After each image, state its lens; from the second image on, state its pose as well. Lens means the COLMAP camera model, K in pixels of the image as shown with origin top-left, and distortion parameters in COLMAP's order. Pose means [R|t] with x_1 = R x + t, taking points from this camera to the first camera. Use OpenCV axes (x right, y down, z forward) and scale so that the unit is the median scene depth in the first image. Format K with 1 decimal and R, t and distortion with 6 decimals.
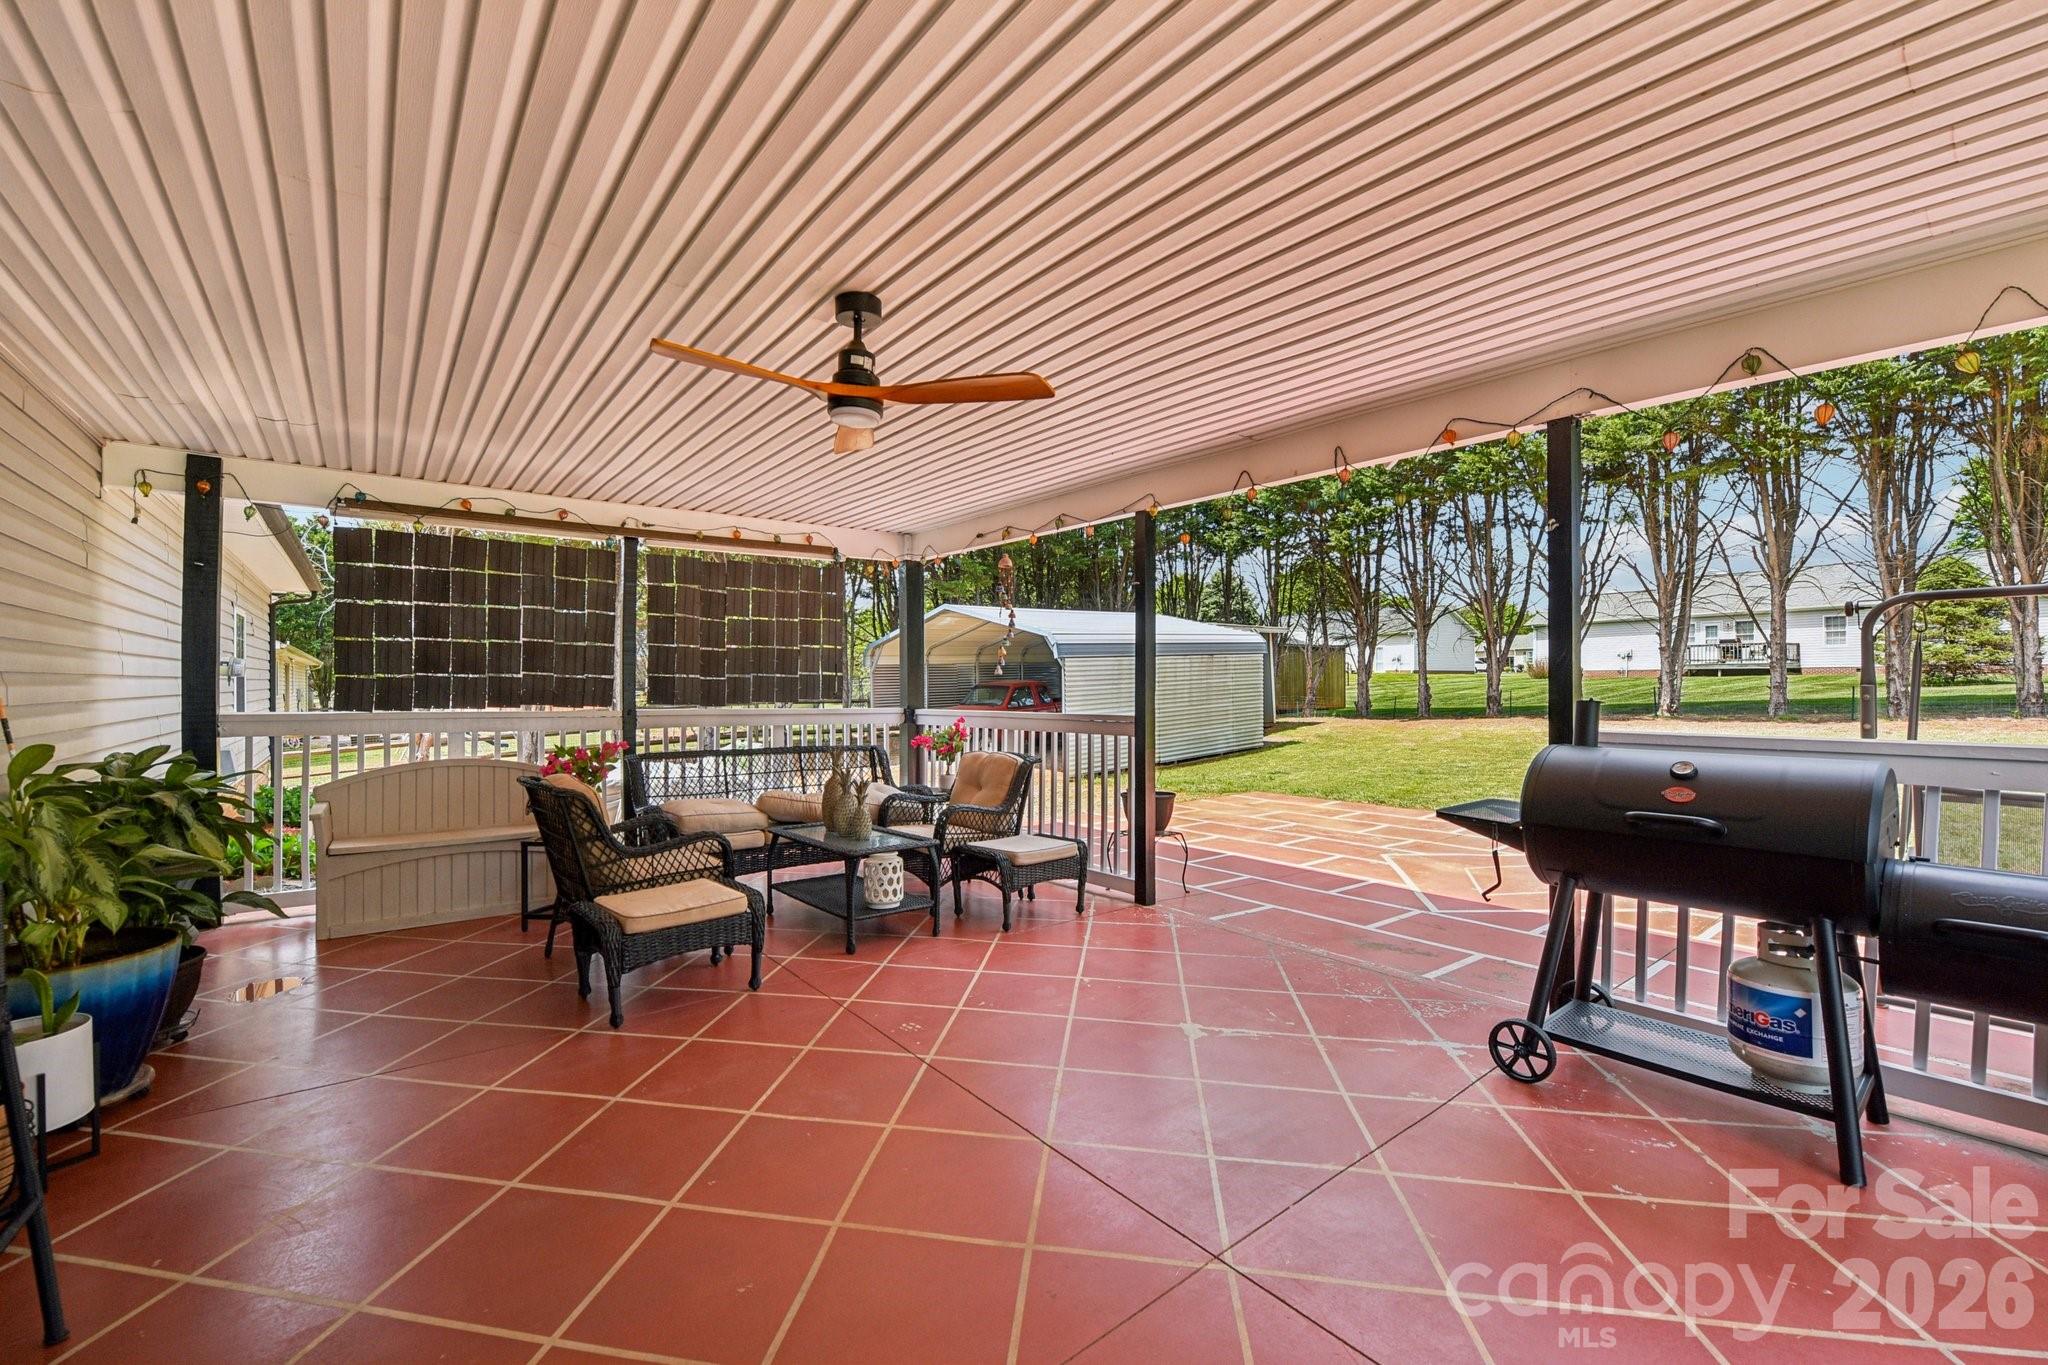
lens RADIAL K [[846.0, 0, 1028.9], [0, 846.0, 680.2], [0, 0, 1]] dist [0.001069, 0.000054]
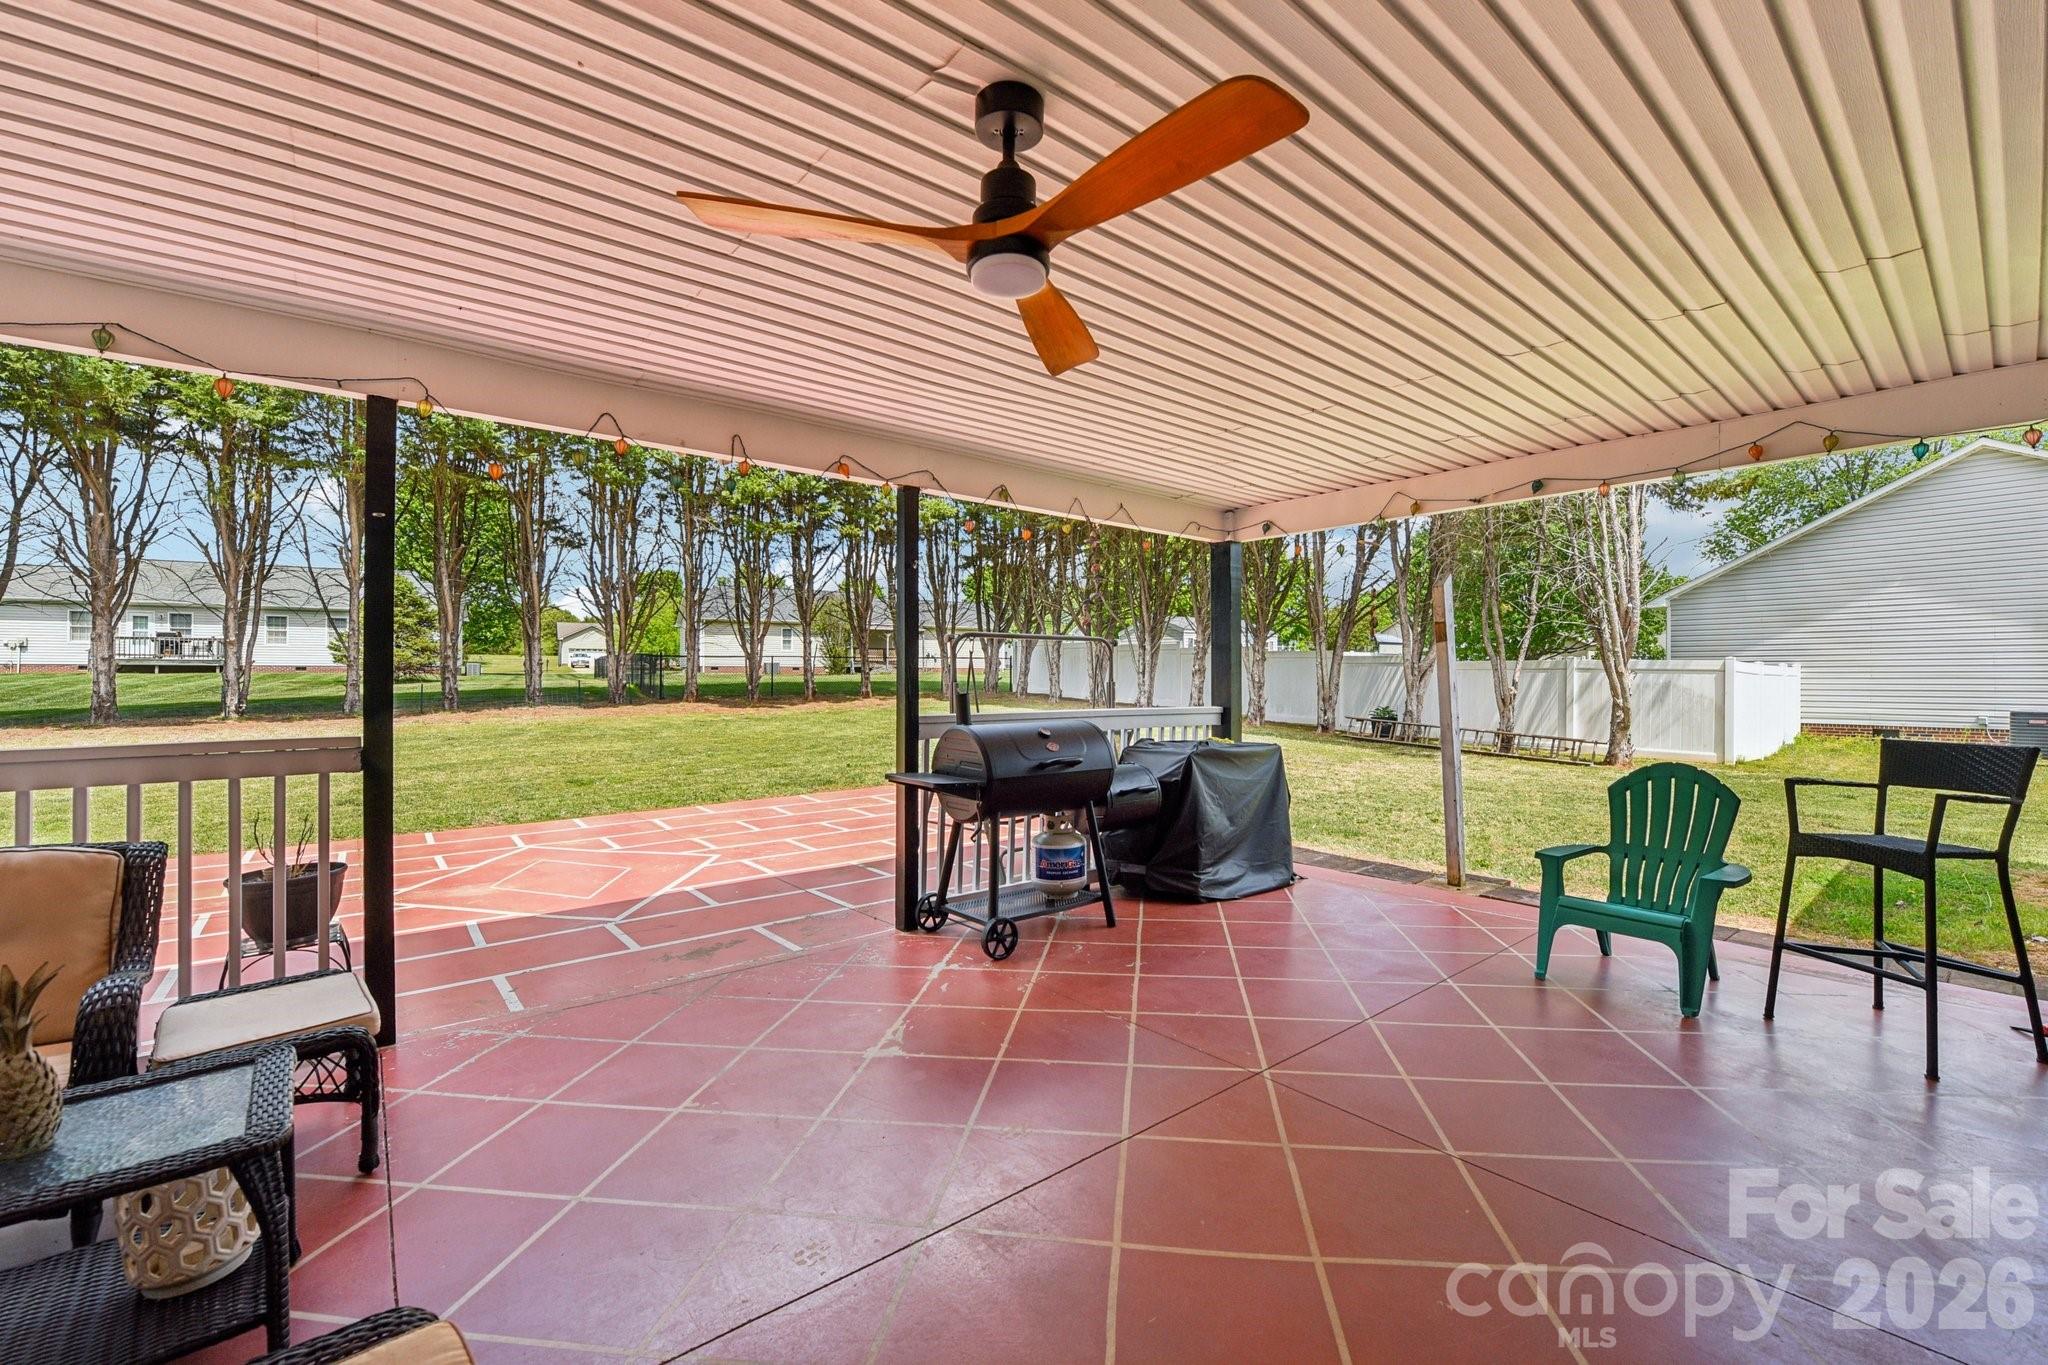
lens RADIAL K [[846.0, 0, 1028.9], [0, 846.0, 680.2], [0, 0, 1]] dist [0.001069, 0.000054]
pose [[0.012121, -0.001814, 0.999925, -0.471235], [-0.001310, 0.999997, 0.001830, -0.001824], [-0.999926, -0.001332, 0.012119, 0.517210]]
